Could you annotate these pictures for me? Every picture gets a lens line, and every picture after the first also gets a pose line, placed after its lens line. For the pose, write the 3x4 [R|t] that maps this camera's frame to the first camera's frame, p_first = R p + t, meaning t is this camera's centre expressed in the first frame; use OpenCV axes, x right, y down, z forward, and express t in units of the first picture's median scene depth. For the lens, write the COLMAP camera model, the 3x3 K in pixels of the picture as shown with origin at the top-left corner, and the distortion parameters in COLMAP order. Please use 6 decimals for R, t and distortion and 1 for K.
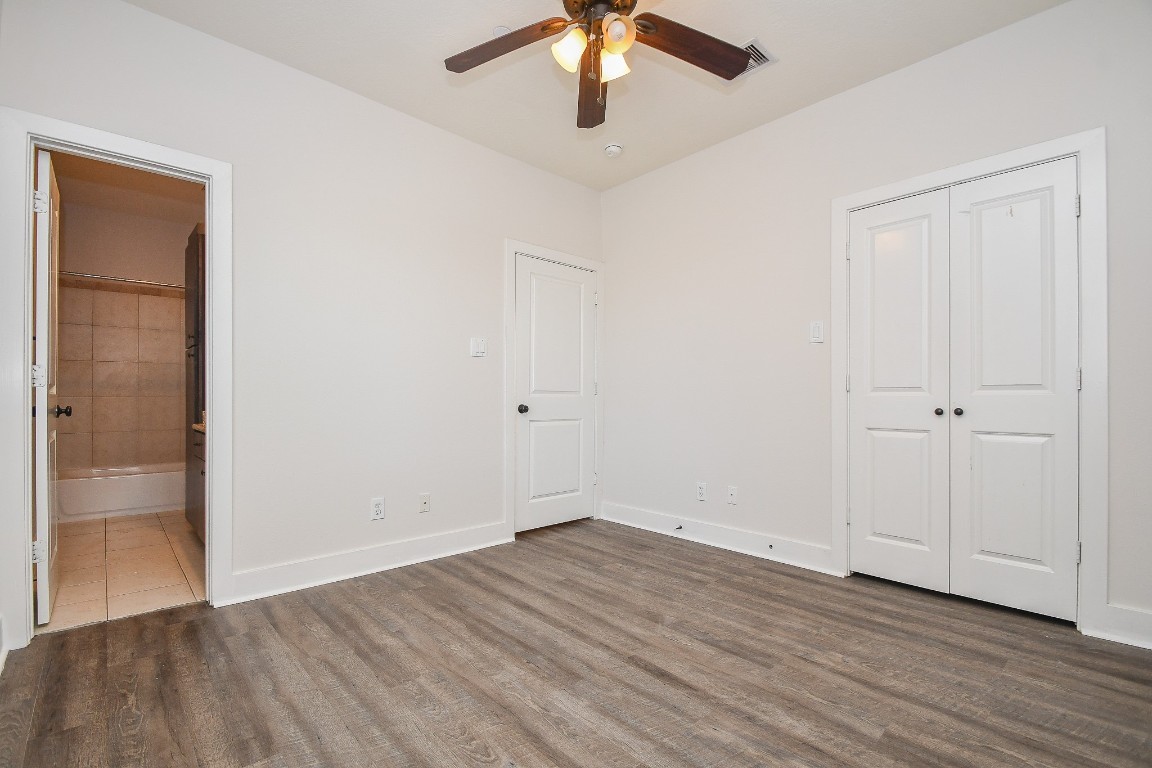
lens RADIAL K [[527.4, 0, 543.3], [0, 527.4, 394.1], [0, 0, 1]] dist [0.008489, -0.013208]
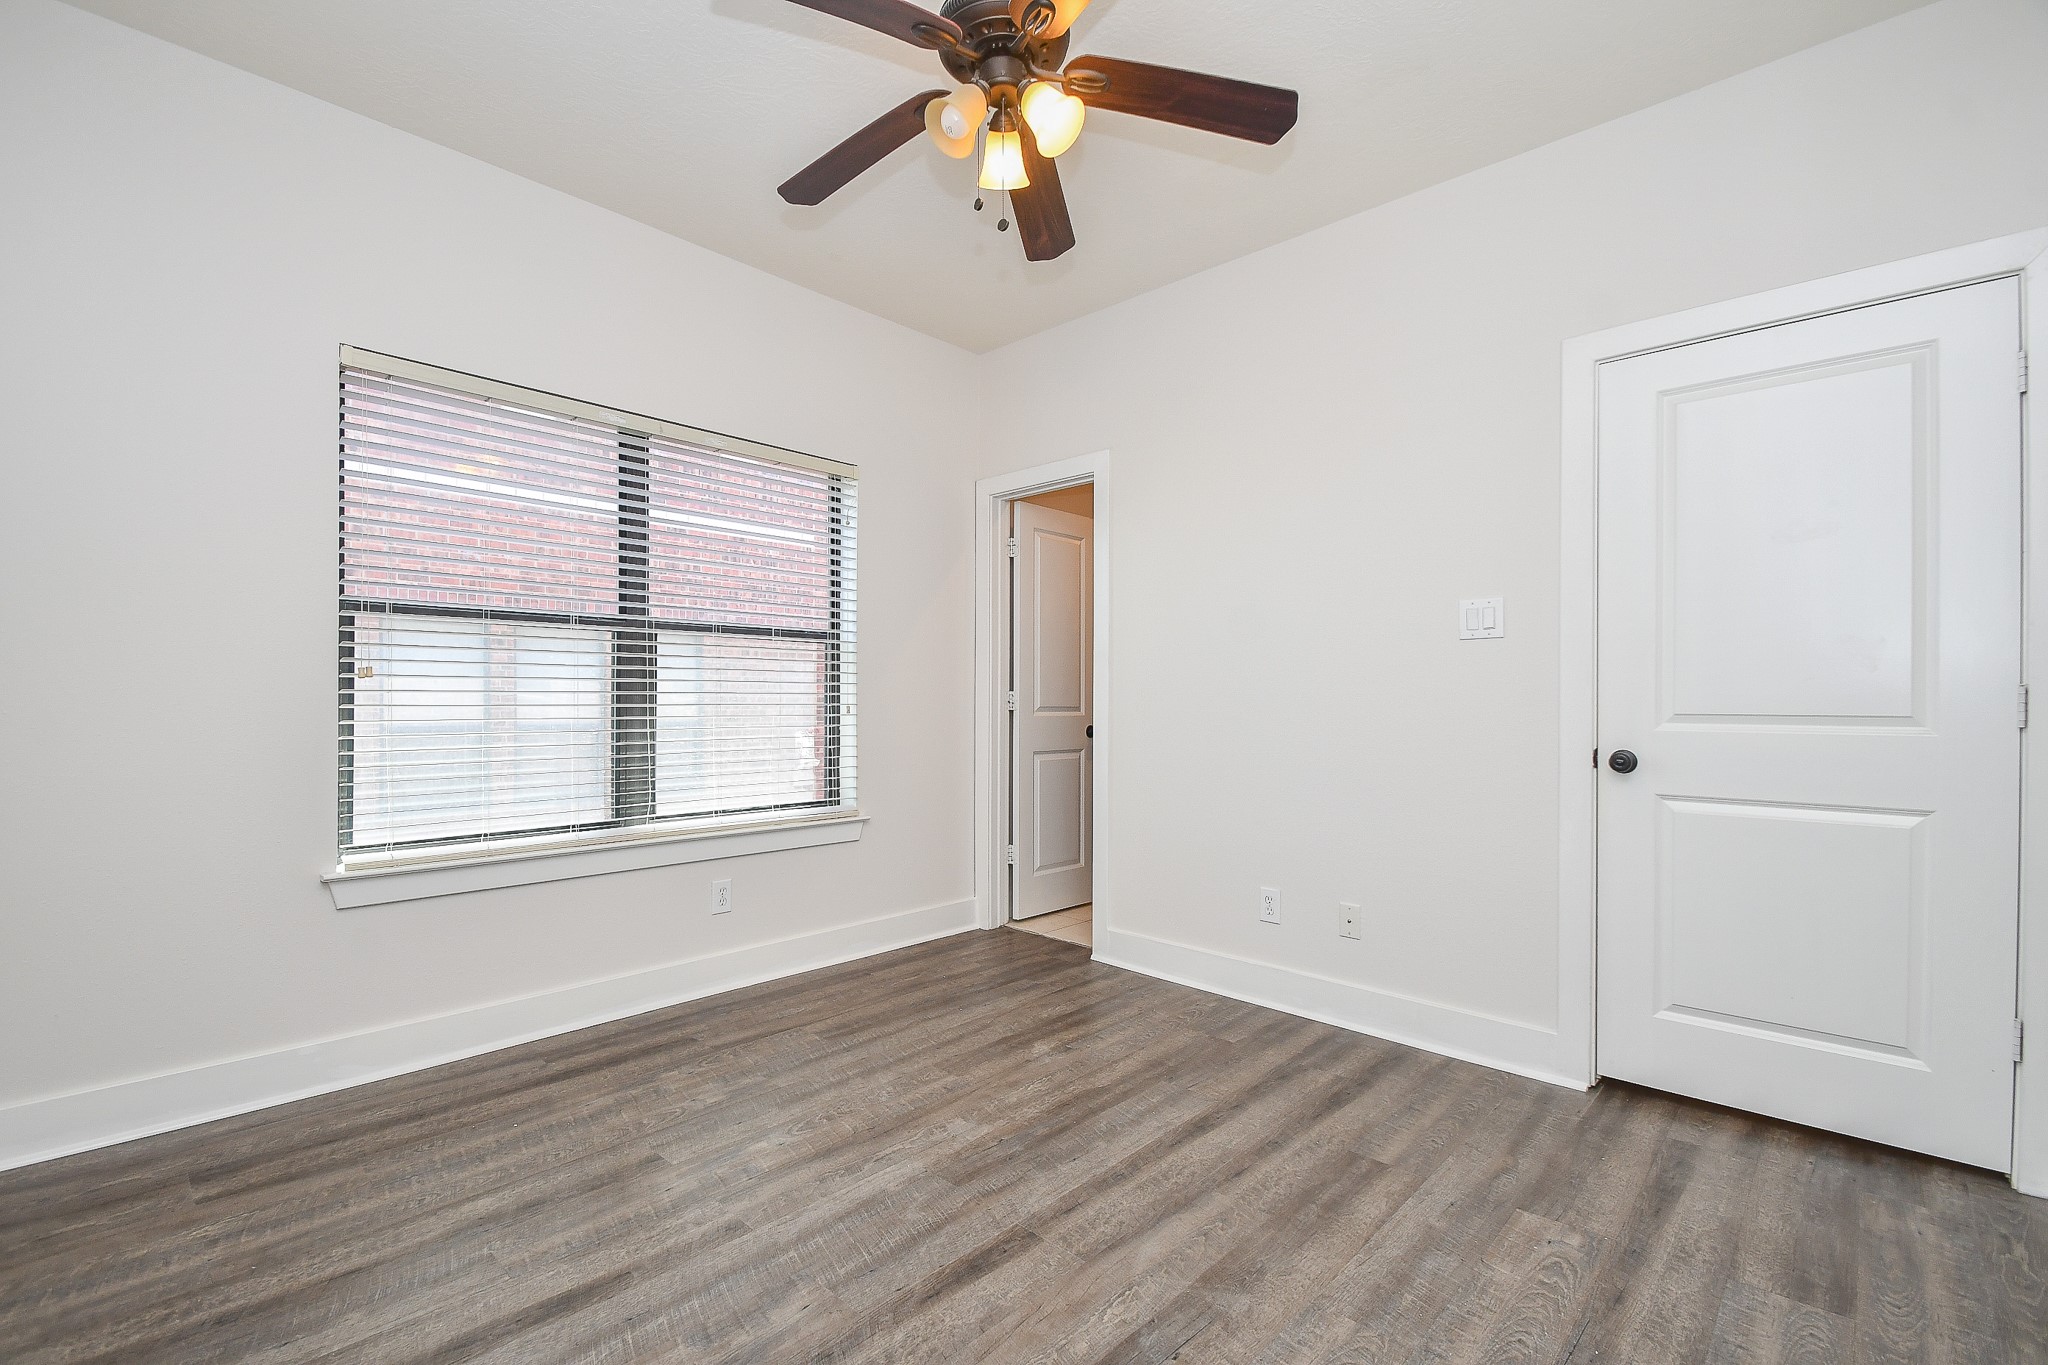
lens RADIAL K [[937.7, 0, 1026.3], [0, 937.7, 698.3], [0, 0, 1]] dist [0.008489, -0.013208]
pose [[0.048314, -0.002793, -0.998828, 0.943280], [0.007751, 0.999967, -0.002421, -0.029923], [0.998802, -0.007625, 0.048334, 0.814547]]
